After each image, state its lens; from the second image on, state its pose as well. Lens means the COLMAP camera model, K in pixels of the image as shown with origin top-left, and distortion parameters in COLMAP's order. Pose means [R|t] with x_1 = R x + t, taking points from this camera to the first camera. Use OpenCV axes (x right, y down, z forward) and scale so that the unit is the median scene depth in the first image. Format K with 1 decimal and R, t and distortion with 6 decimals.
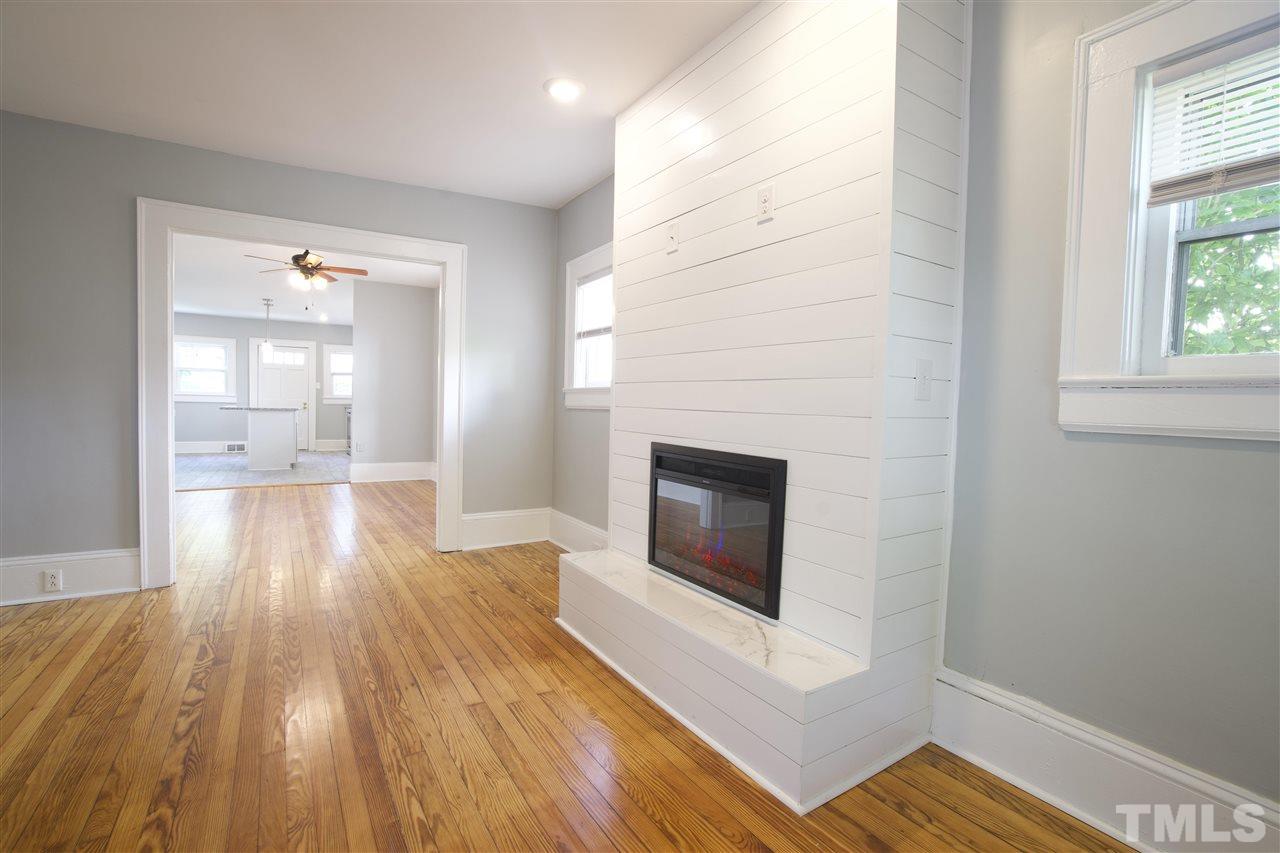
lens RADIAL K [[593.2, 0, 632.8], [0, 593.2, 427.3], [0, 0, 1]] dist [-0.064330, 0.027471]
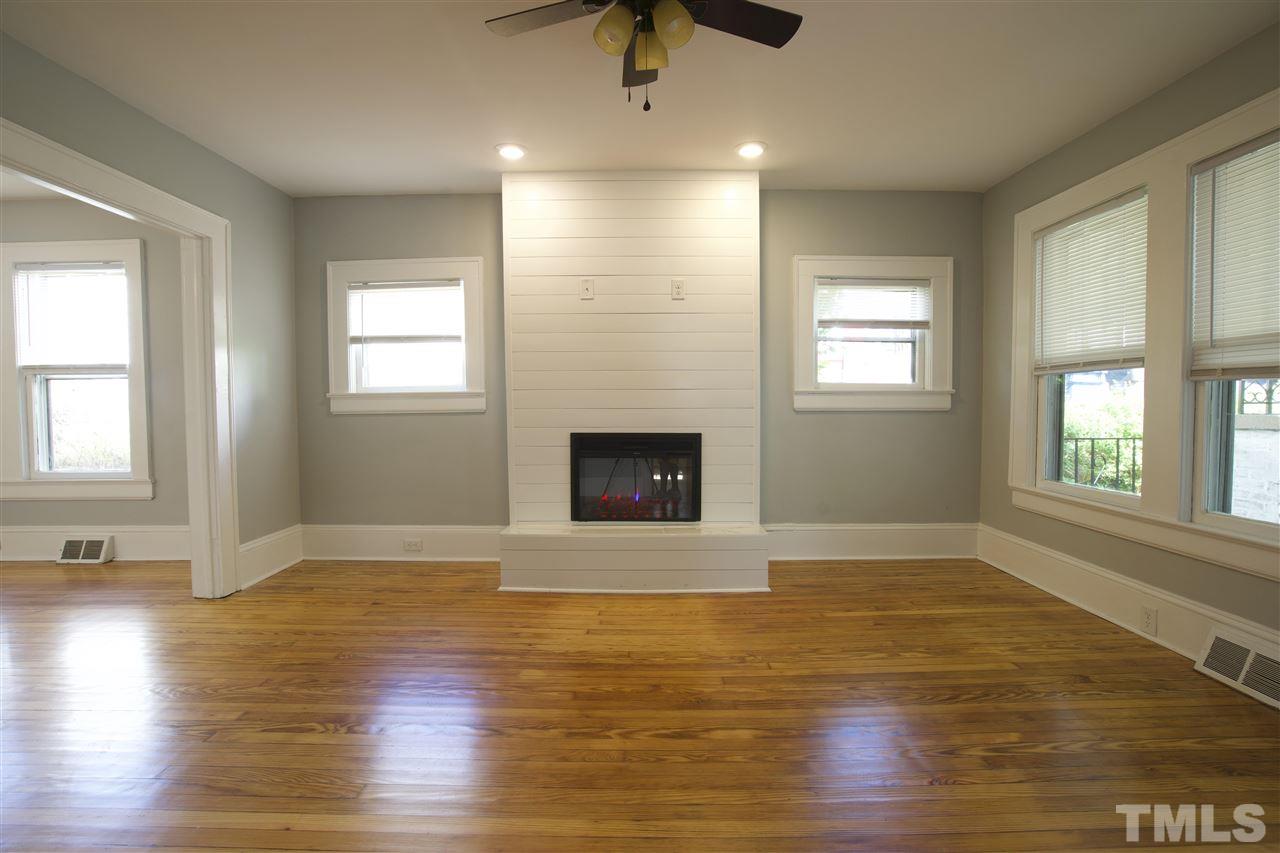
lens RADIAL K [[593.2, 0, 632.8], [0, 593.2, 427.3], [0, 0, 1]] dist [-0.064330, 0.027471]
pose [[0.524888, -0.054786, 0.849406, -1.077567], [0.053602, 0.998073, 0.031251, -0.023832], [-0.849482, 0.029127, 0.526814, 0.151443]]
